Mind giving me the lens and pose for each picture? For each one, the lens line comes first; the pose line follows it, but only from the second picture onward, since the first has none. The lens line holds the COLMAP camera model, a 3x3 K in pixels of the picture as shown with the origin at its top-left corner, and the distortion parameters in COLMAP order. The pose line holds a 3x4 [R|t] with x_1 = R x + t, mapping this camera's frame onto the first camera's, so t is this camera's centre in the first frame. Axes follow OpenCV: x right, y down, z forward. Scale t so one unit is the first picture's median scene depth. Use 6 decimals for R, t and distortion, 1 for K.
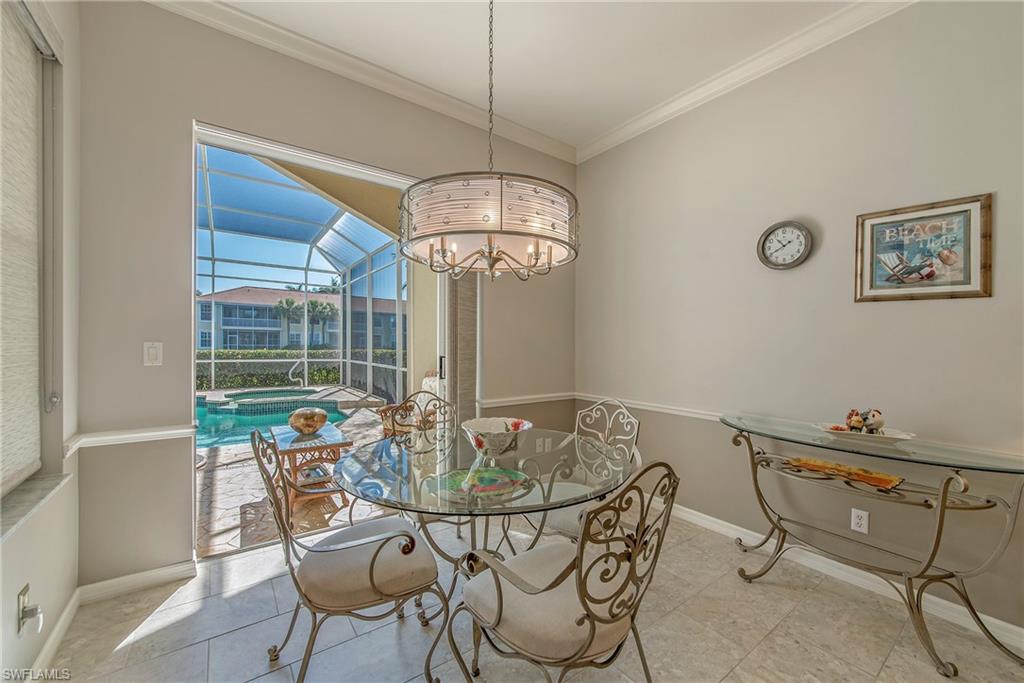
lens RADIAL K [[385.4, 0, 514.7], [0, 385.4, 344.5], [0, 0, 1]] dist [0.002636, 0.000006]
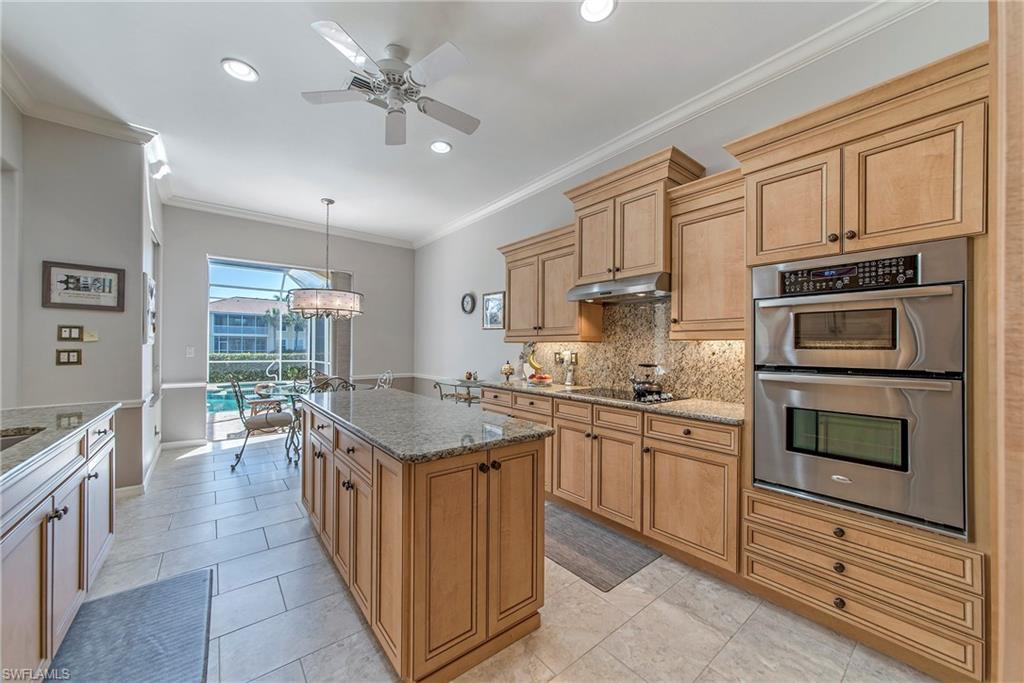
lens RADIAL K [[364.8, 0, 506.6], [0, 364.8, 345.7], [0, 0, 1]] dist [-0.003383, 0.002004]
pose [[0.999551, -0.004397, 0.029623, 0.190085], [0.004651, 0.999953, -0.008522, 0.002938], [-0.029585, 0.008656, 0.999525, -0.258621]]
